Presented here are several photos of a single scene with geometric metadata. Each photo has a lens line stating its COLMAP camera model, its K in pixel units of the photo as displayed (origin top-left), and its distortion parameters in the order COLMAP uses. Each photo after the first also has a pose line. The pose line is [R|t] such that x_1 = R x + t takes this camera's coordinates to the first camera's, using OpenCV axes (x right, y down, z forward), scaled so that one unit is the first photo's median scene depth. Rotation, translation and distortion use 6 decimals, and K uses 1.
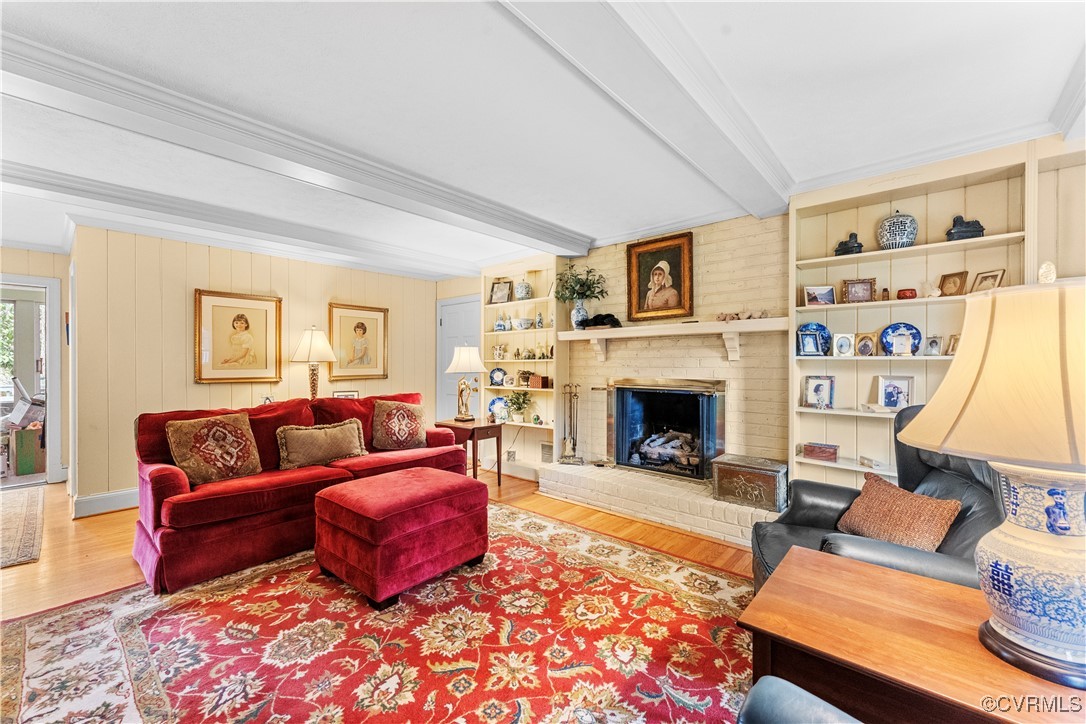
lens RADIAL K [[440.0, 0, 553.3], [0, 440.0, 365.6], [0, 0, 1]] dist [0.002729, -0.000090]
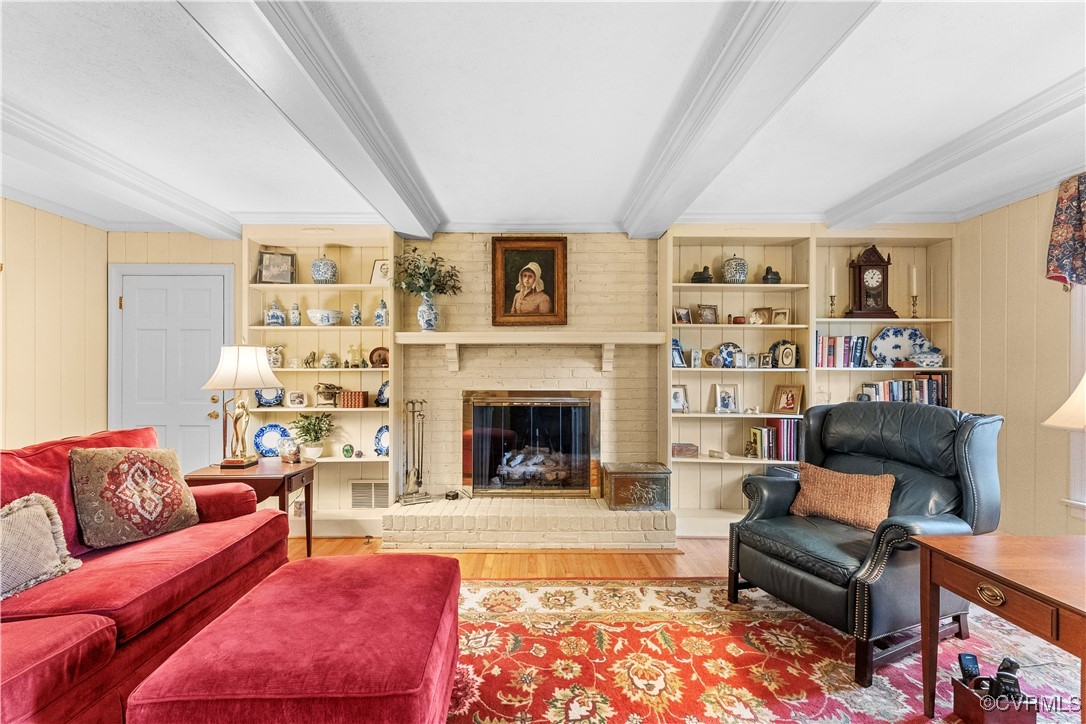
lens RADIAL K [[440.0, 0, 546.7], [0, 440.0, 375.9], [0, 0, 1]] dist [0.002729, -0.000090]
pose [[0.748202, -0.001551, 0.663469, -0.379741], [0.002048, 0.999998, 0.000028, -0.001057], [-0.663467, 0.001338, 0.748204, 0.329332]]
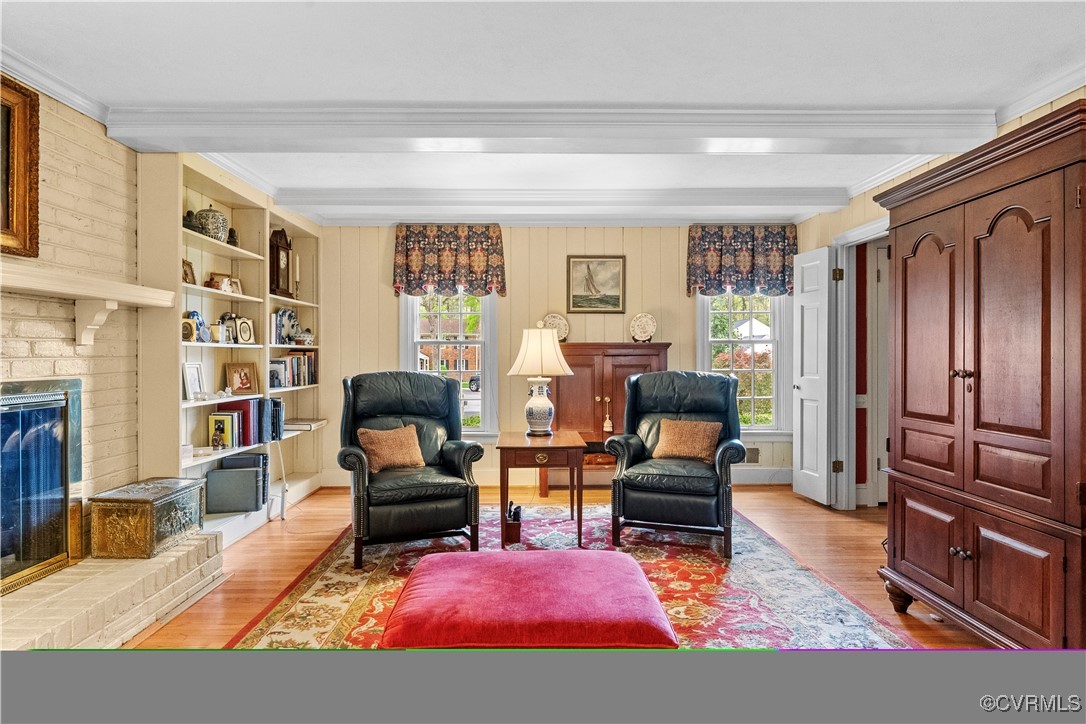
lens RADIAL K [[585.2, 0, 528.2], [0, 585.2, 352.4], [0, 0, 1]] dist [-0.005068, 0.001017]
pose [[-0.639064, 0.003588, 0.769145, -0.617822], [0.007476, 0.999971, 0.001548, 0.002072], [-0.769117, 0.006740, -0.639072, 1.055378]]
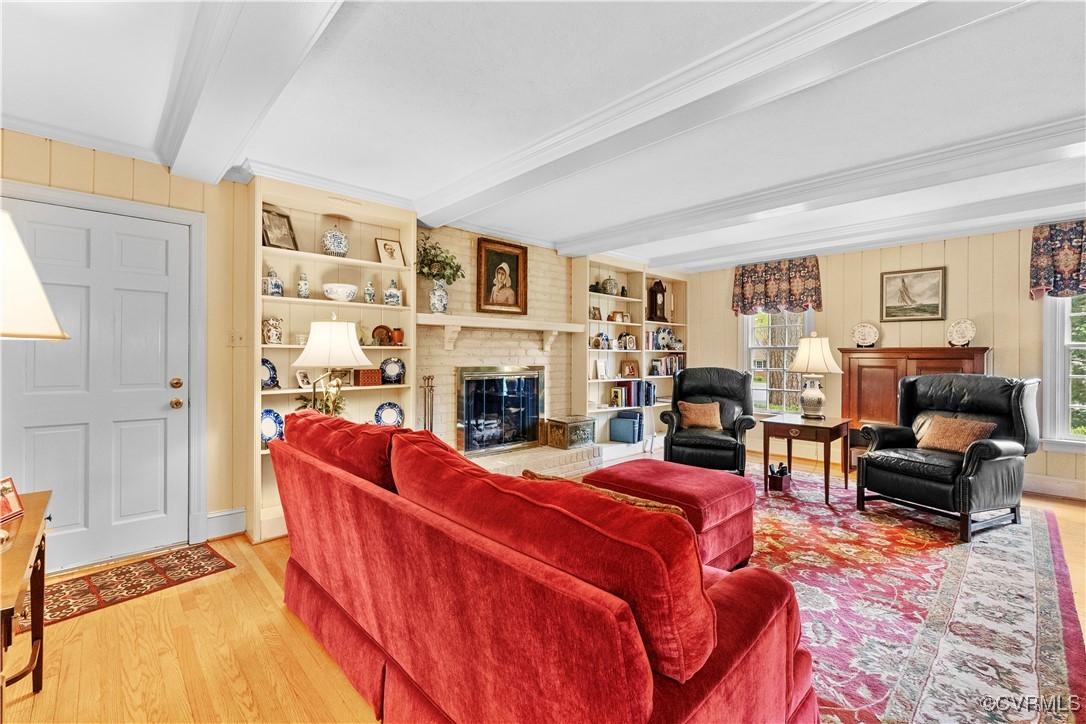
lens RADIAL K [[447.1, 0, 549.4], [0, 447.1, 357.0], [0, 0, 1]] dist [0.000624, -0.000130]
pose [[0.109821, -0.002787, 0.993947, -0.995327], [0.001877, 0.999995, 0.002597, 0.003508], [-0.993950, 0.001580, 0.109826, 0.846155]]
